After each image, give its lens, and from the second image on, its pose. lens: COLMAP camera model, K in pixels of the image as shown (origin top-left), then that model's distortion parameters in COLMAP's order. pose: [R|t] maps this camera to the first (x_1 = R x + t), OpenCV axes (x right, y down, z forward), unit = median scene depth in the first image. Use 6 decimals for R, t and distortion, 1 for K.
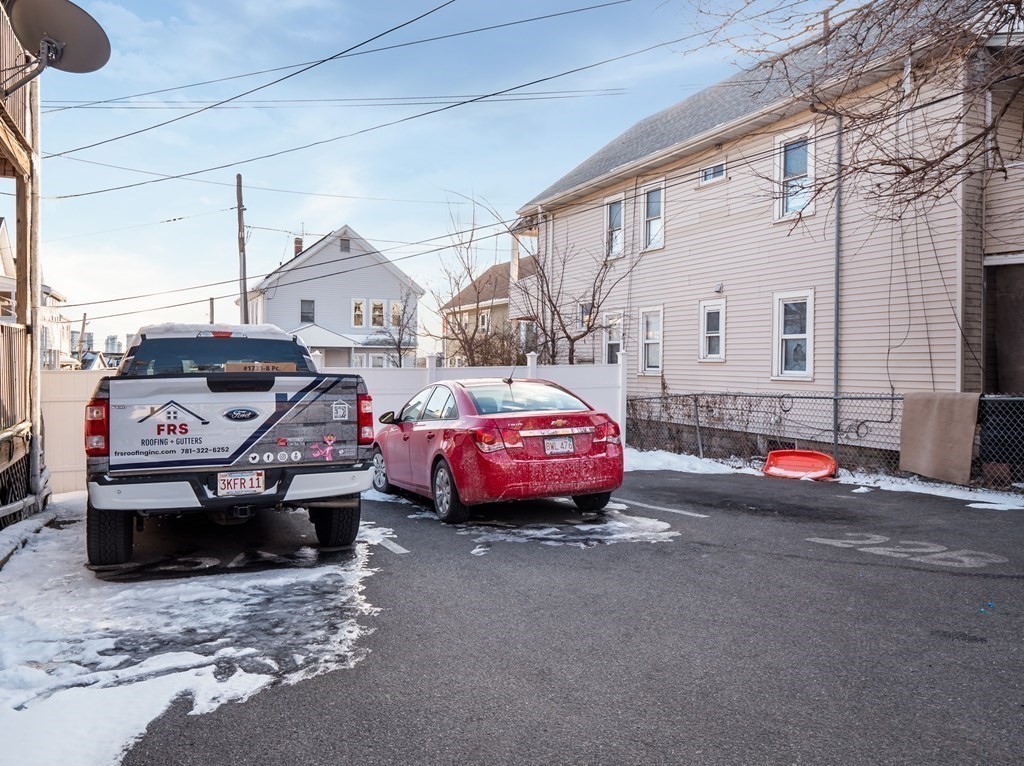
lens RADIAL K [[753.8, 0, 508.4], [0, 753.8, 364.7], [0, 0, 1]] dist [0.000230, 0.001187]
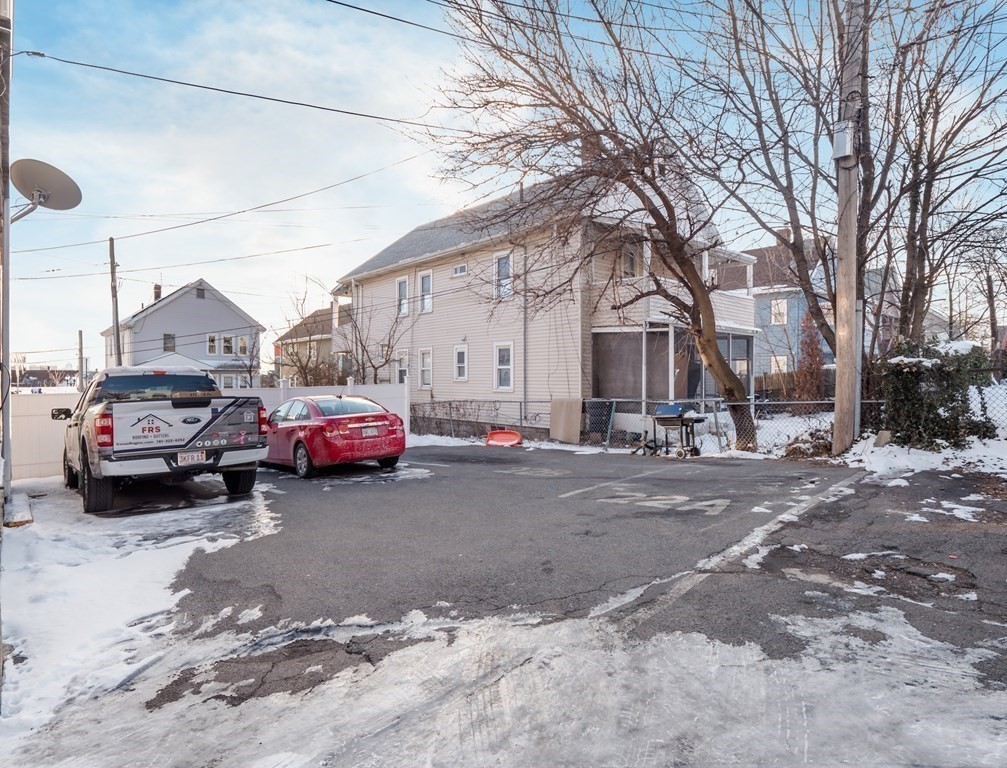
lens RADIAL K [[523.9, 0, 503.5], [0, 523.9, 384.0], [0, 0, 1]] dist [-0.000563, -0.000406]
pose [[0.947950, -0.011632, 0.318207, -0.020501], [0.008617, 0.999904, 0.010884, -0.014575], [-0.318303, -0.007576, 0.947959, -0.220206]]
